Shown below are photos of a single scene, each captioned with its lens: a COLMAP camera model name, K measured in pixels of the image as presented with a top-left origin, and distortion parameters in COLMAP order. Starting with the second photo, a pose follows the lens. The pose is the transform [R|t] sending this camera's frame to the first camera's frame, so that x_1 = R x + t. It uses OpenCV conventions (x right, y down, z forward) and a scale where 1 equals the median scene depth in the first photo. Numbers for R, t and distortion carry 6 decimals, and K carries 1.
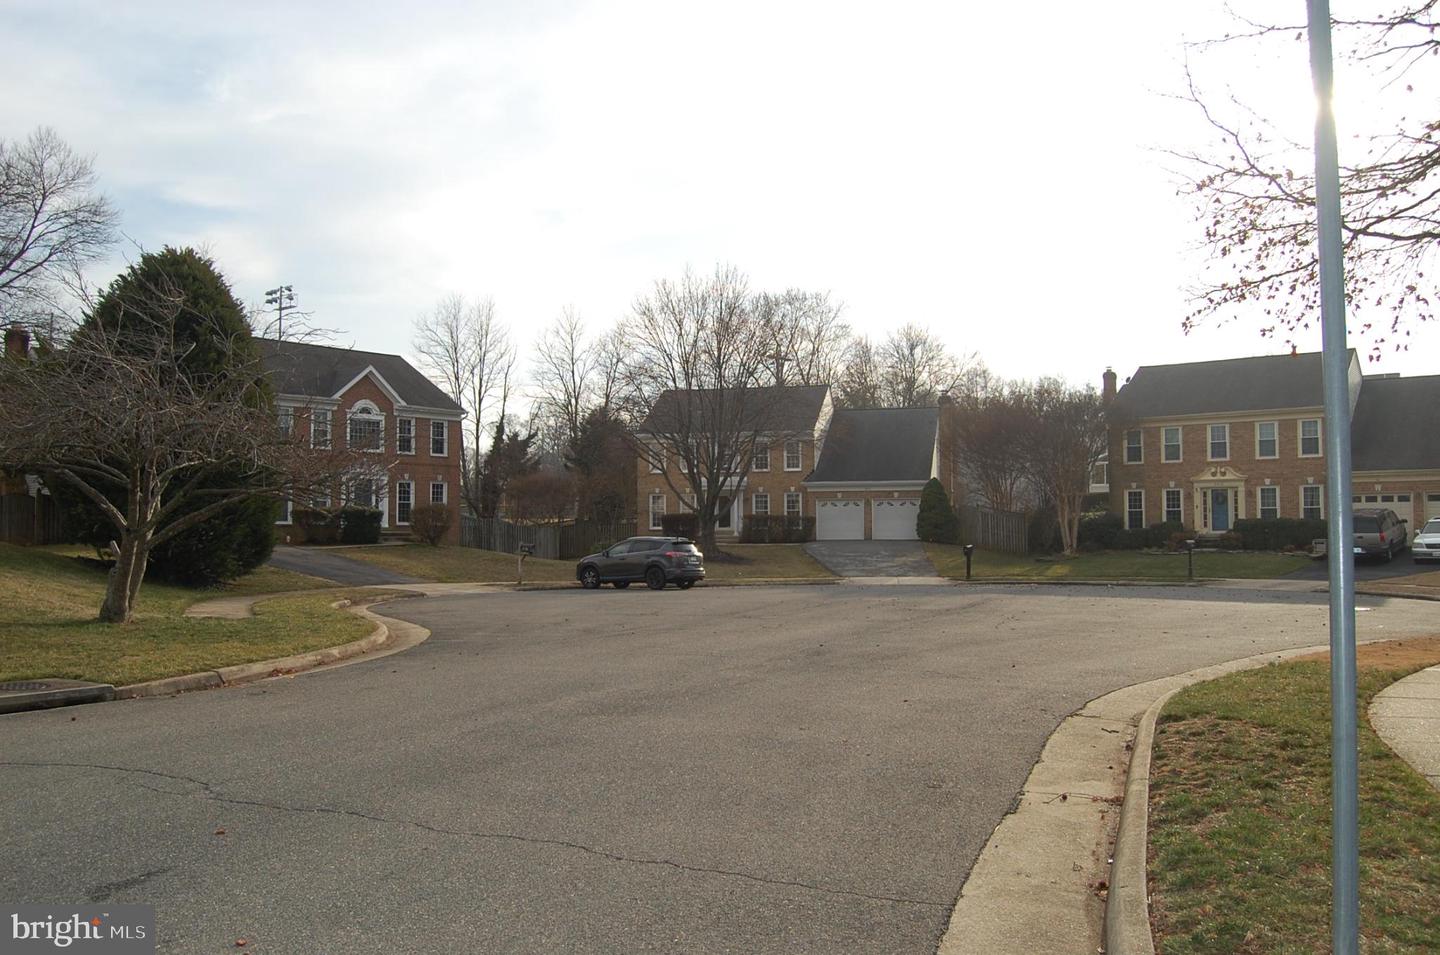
lens RADIAL K [[1125.4, 0, 729.9], [0, 1125.4, 479.4], [0, 0, 1]] dist [-0.090951, 0.029878]
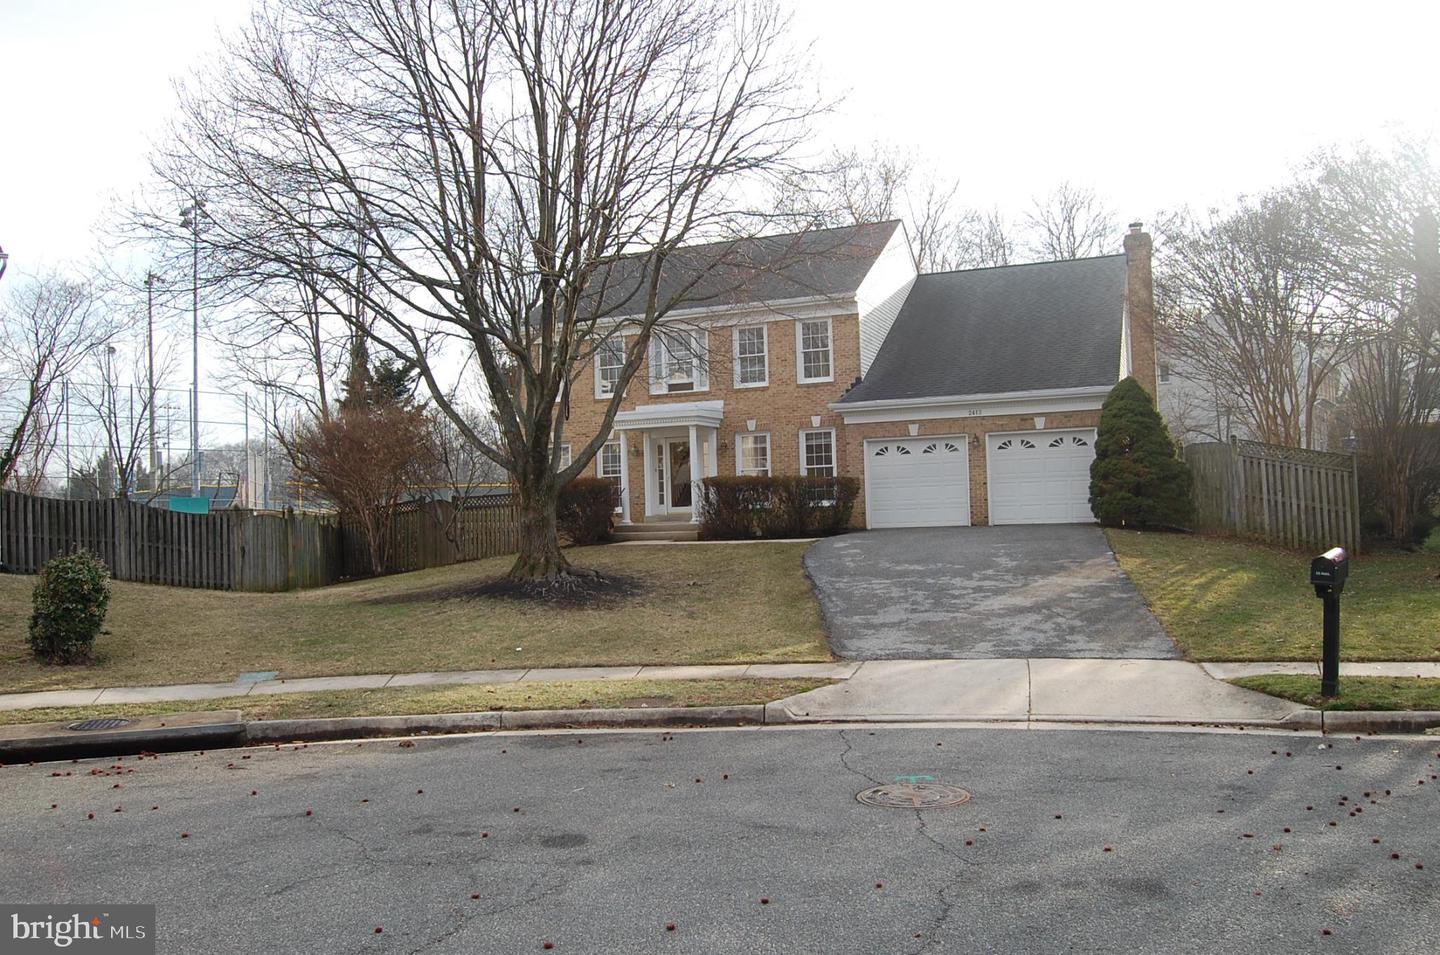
lens RADIAL K [[1125.4, 0, 727.4], [0, 1125.4, 476.8], [0, 0, 1]] dist [-0.090951, 0.029878]
pose [[0.989323, -0.029837, -0.142652, 0.099132], [0.031520, 0.999457, 0.009555, 0.030328], [0.142289, -0.013950, 0.989727, 0.614449]]
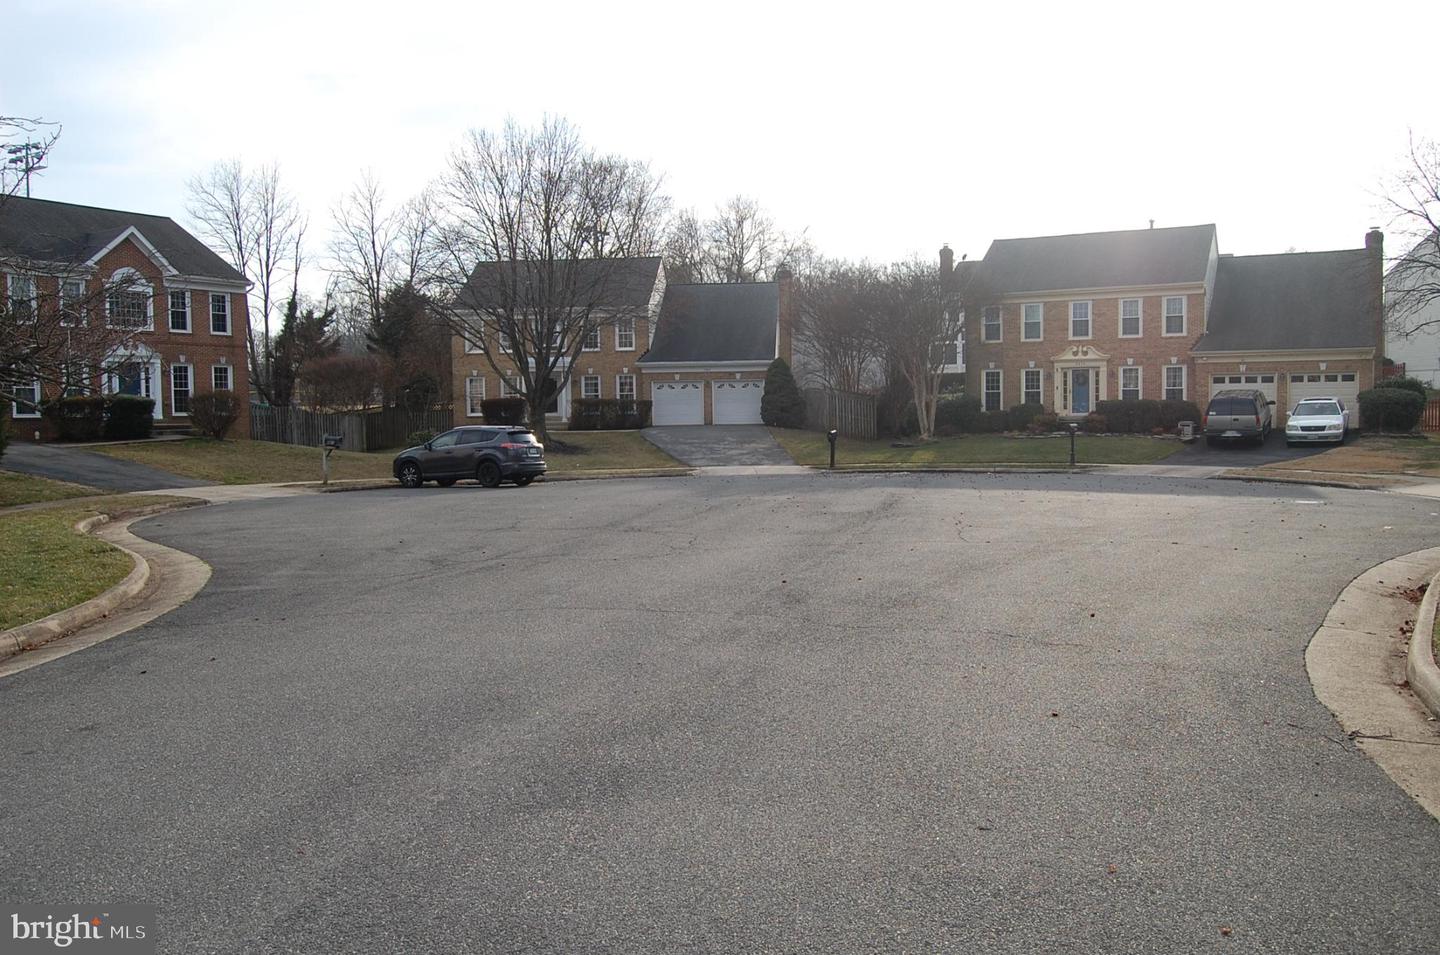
lens RADIAL K [[1125.4, 0, 722.0], [0, 1125.4, 479.3], [0, 0, 1]] dist [-0.090951, 0.029878]
pose [[0.986263, -0.019646, 0.164009, -0.021786], [0.002581, 0.994613, 0.103623, 0.002646], [-0.165161, -0.101776, 0.981001, 0.092288]]
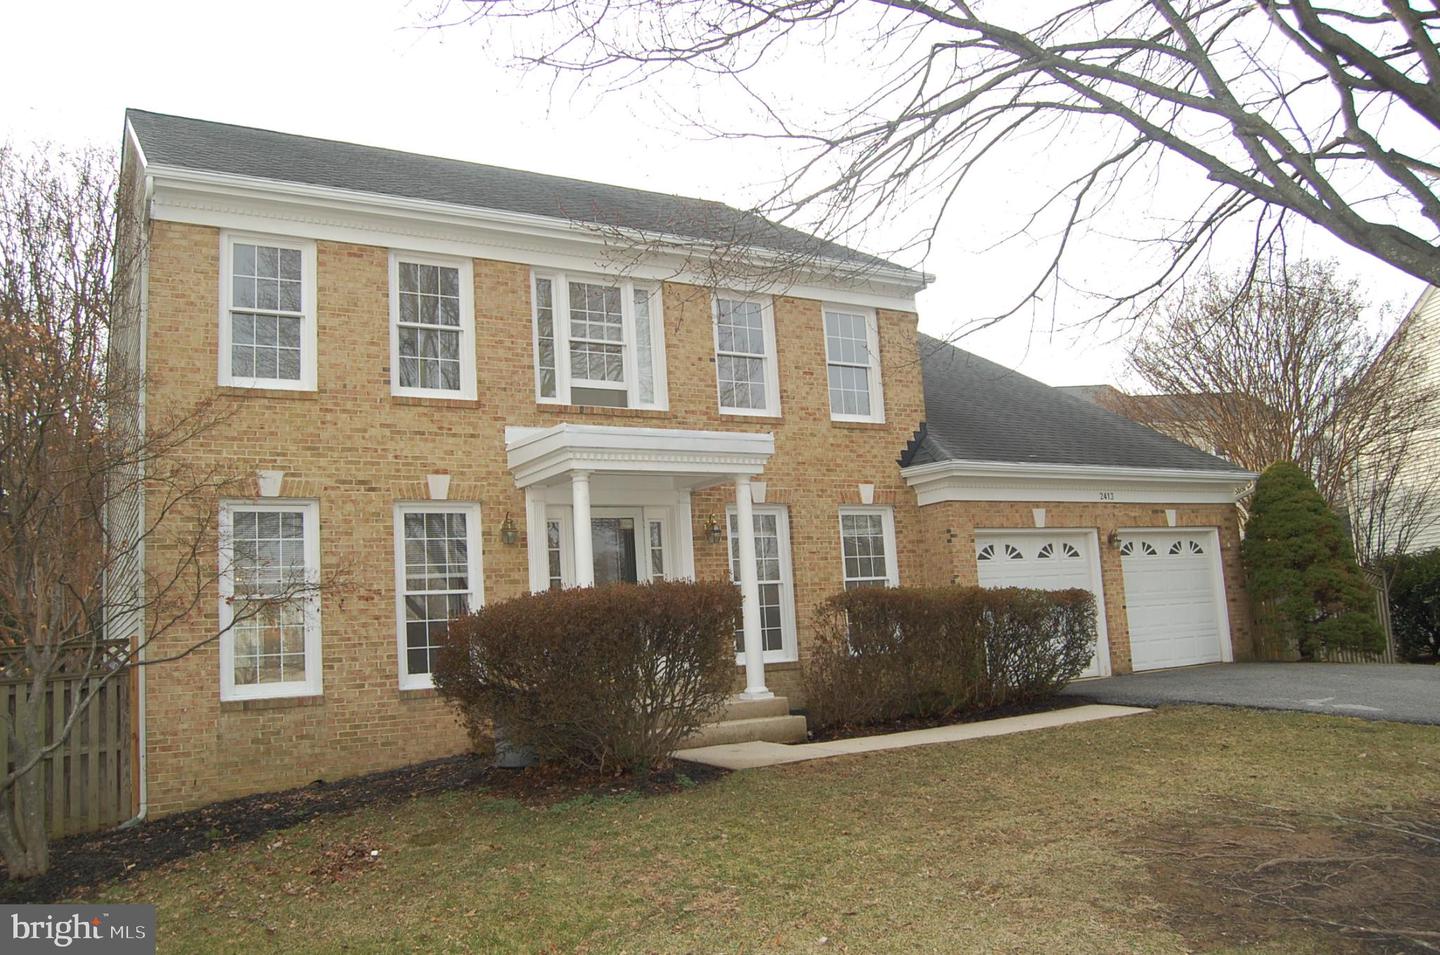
lens RADIAL K [[1125.4, 0, 720.7], [0, 1125.4, 478.0], [0, 0, 1]] dist [-0.090951, 0.029878]
pose [[0.711537, 0.059853, 0.700095, -0.166309], [0.028062, 0.993150, -0.113427, 0.037829], [-0.702088, 0.100353, 0.704984, 0.982524]]
